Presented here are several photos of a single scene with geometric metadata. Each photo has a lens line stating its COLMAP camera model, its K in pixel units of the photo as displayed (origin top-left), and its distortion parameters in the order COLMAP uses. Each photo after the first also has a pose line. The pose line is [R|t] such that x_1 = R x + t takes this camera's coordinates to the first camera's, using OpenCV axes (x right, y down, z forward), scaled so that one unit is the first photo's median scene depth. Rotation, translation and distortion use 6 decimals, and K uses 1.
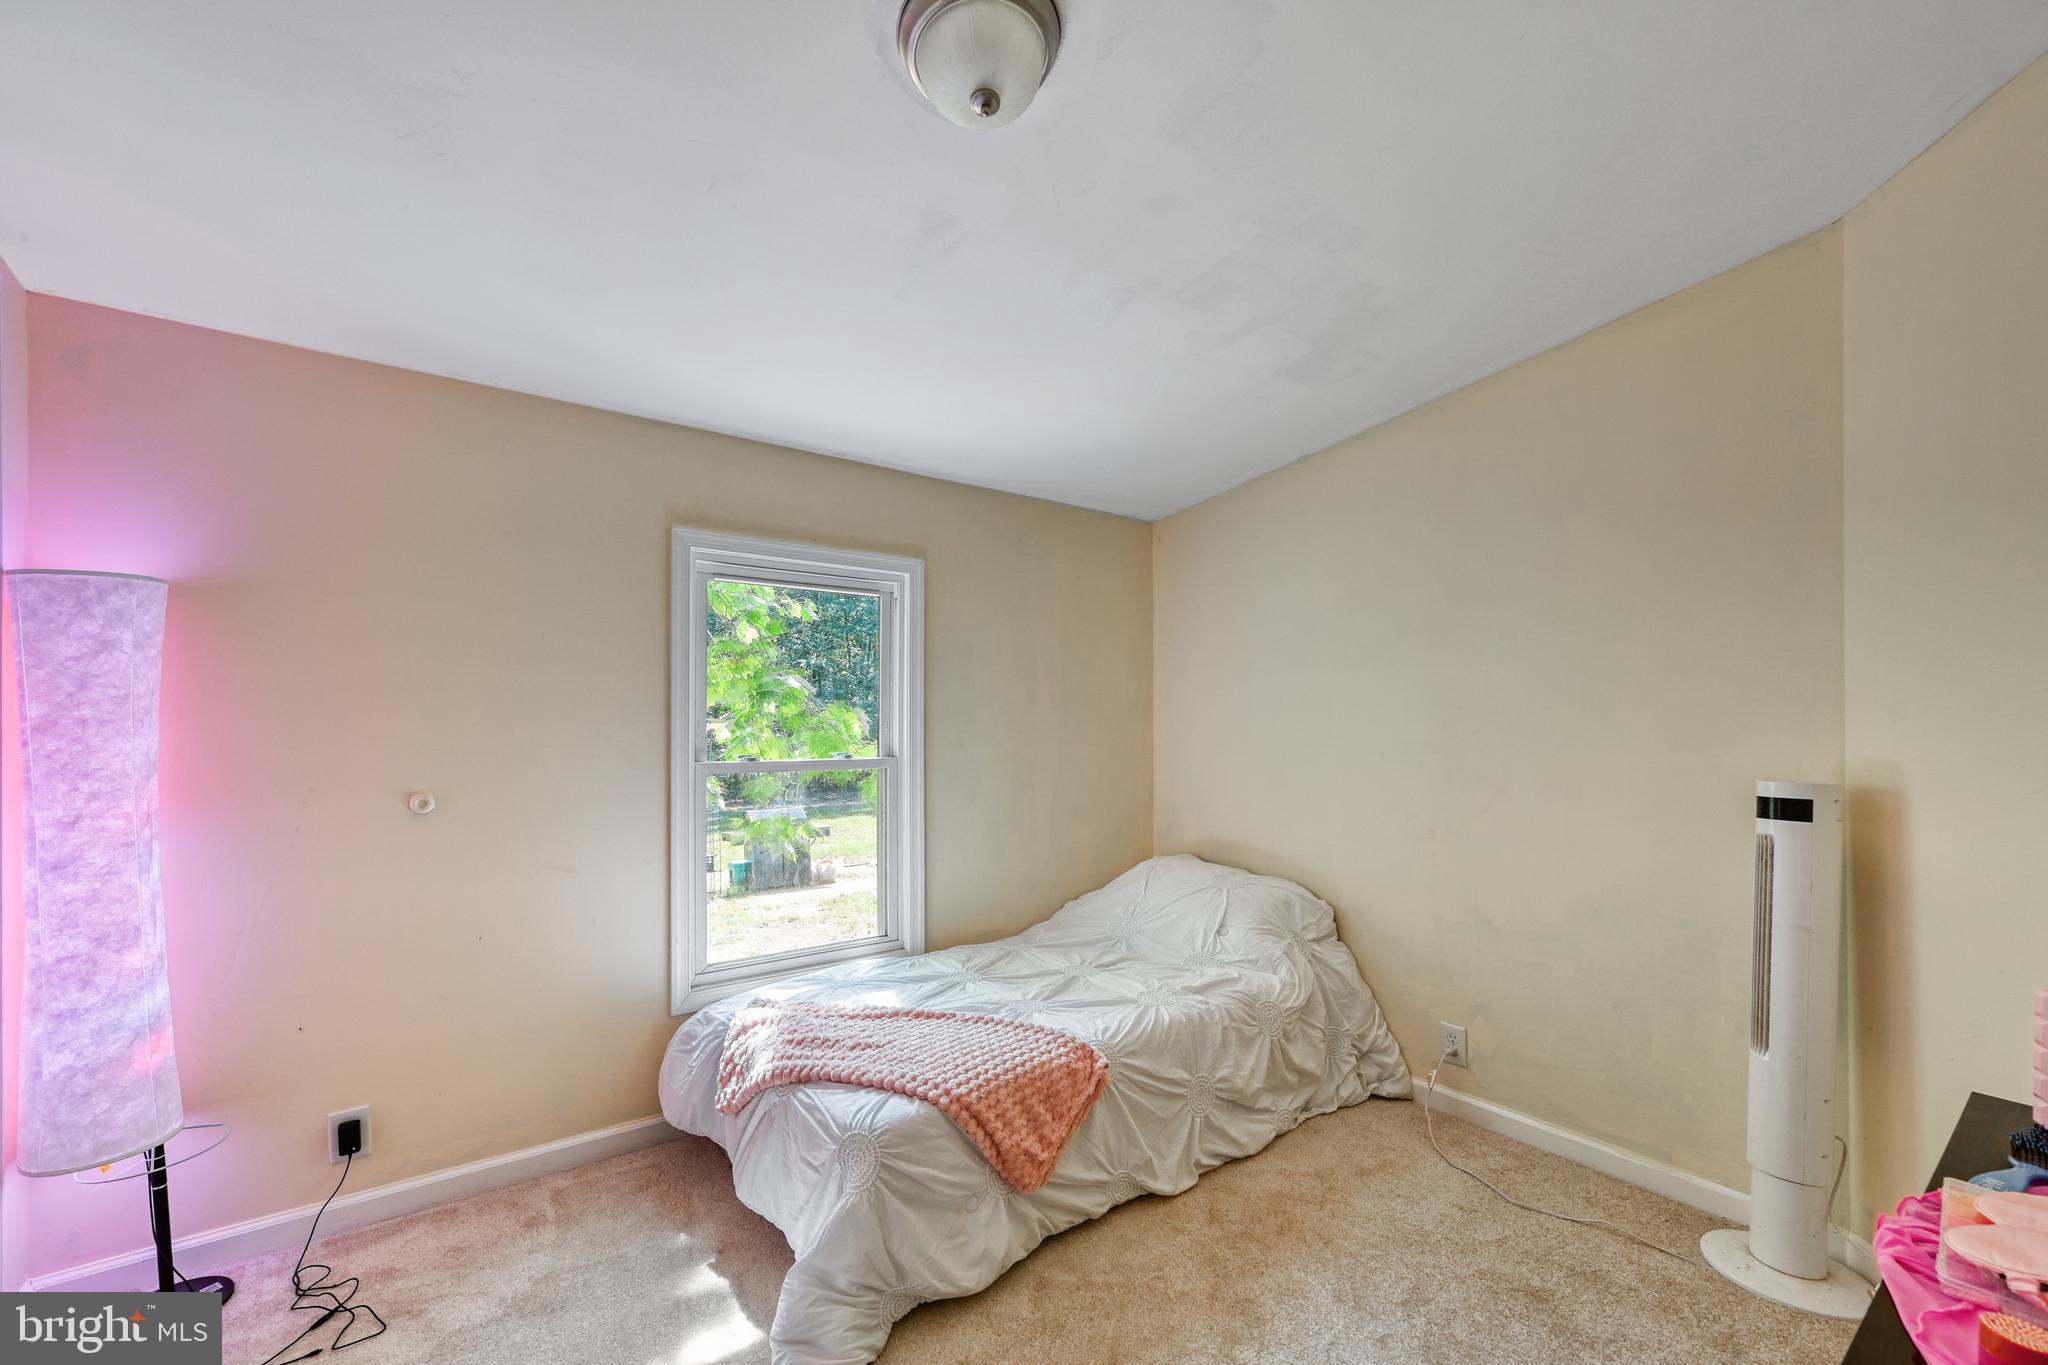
lens RADIAL K [[818.6, 0, 1019.8], [0, 818.6, 713.7], [0, 0, 1]] dist [-0.000959, -0.000081]
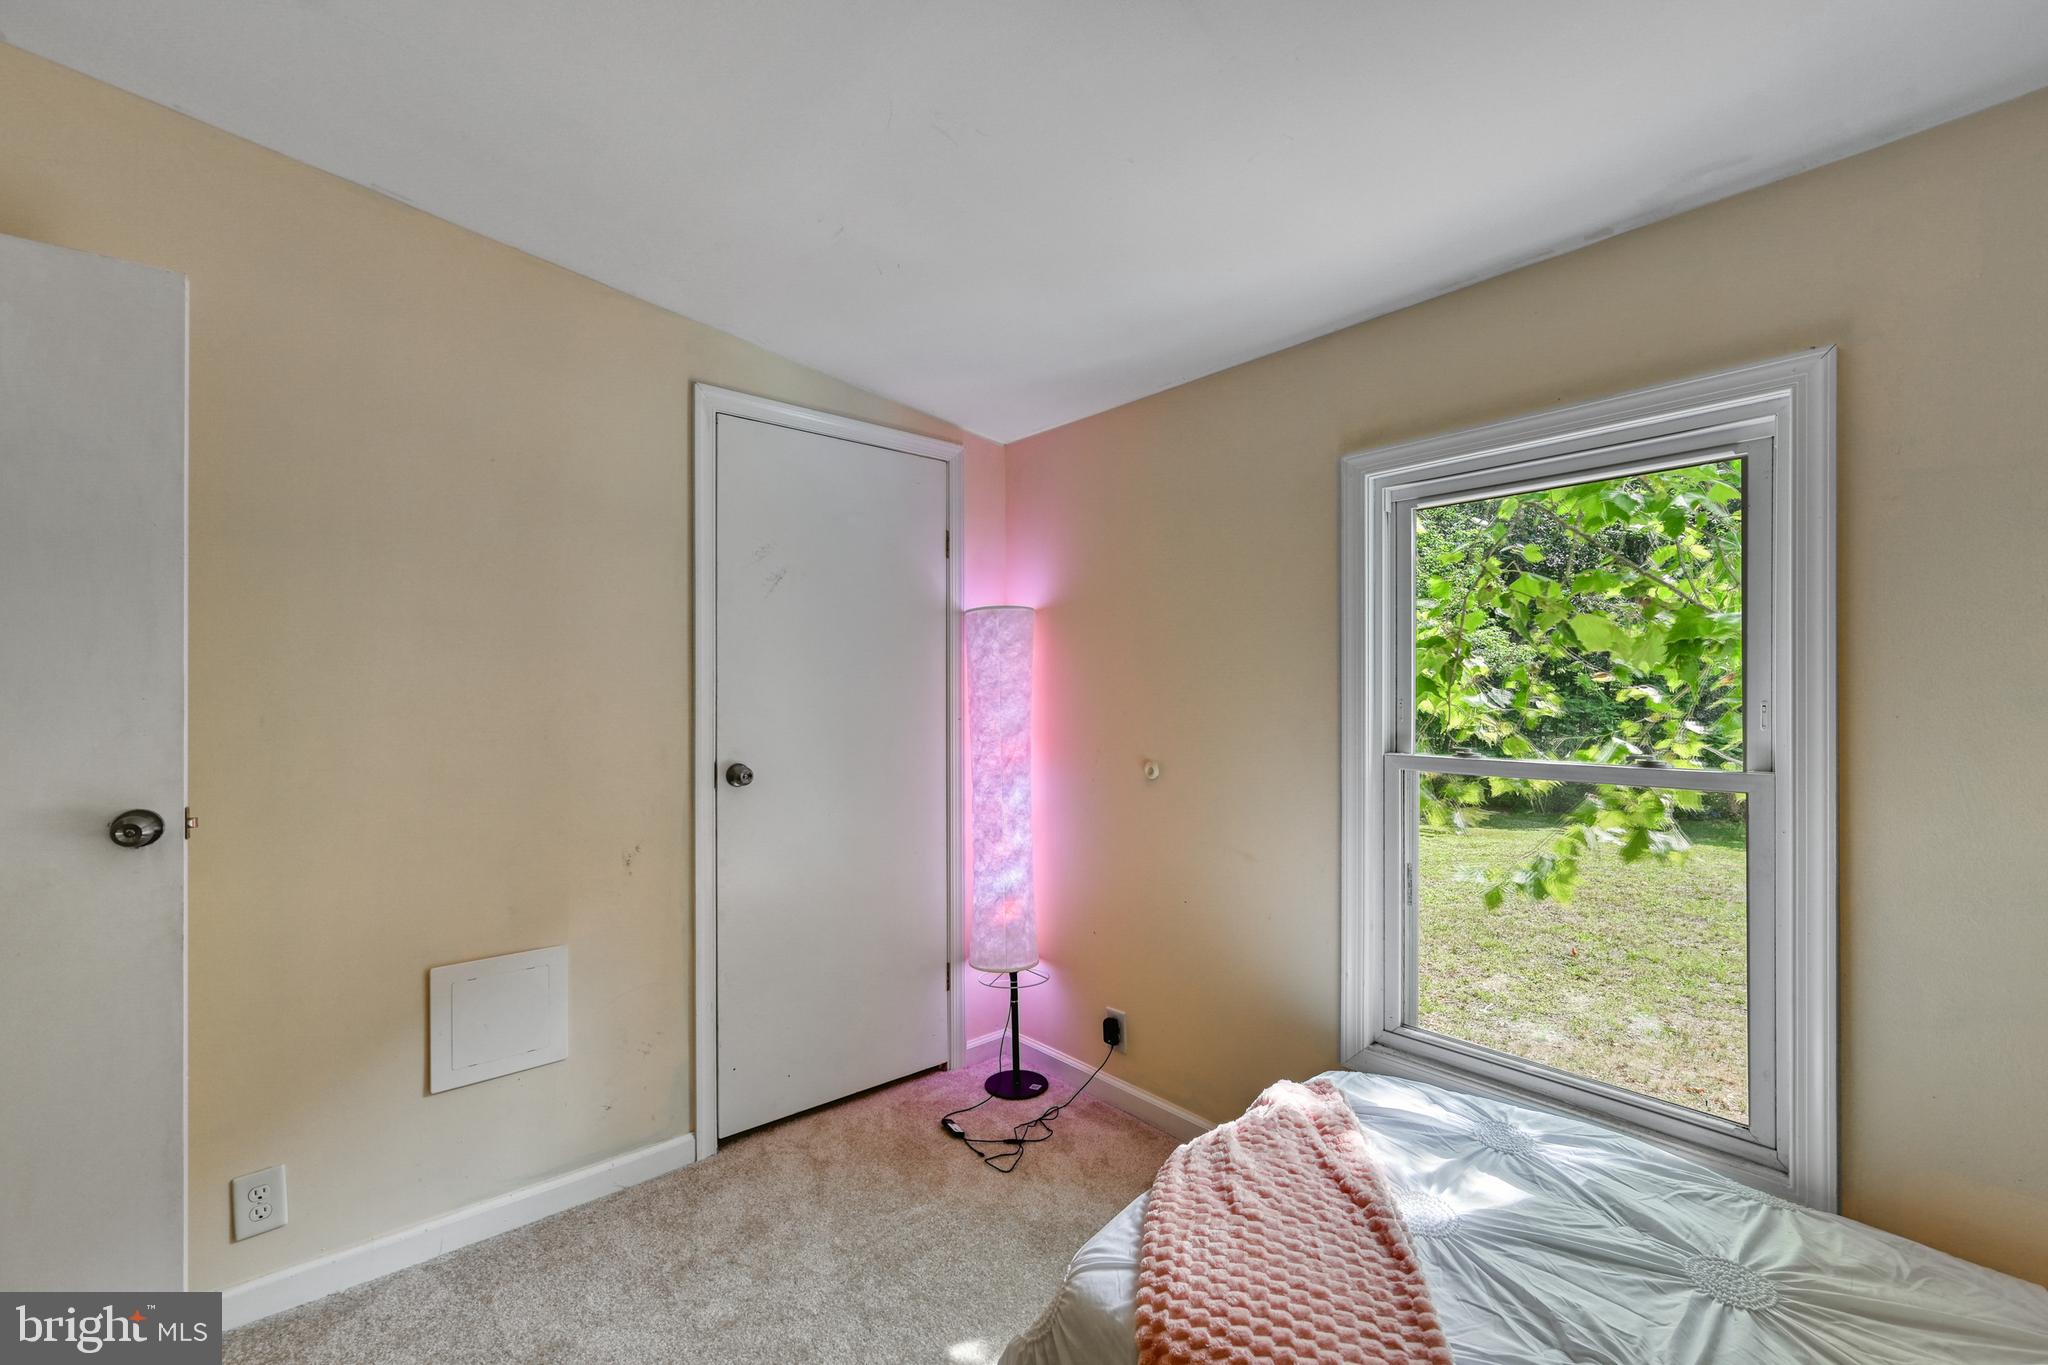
lens RADIAL K [[840.7, 0, 1025.7], [0, 840.7, 691.3], [0, 0, 1]] dist [-0.000307, -0.000112]
pose [[0.097018, -0.004724, -0.995271, 0.540356], [0.010755, 0.999935, -0.003697, 0.001581], [0.995225, -0.010345, 0.097062, 0.897092]]
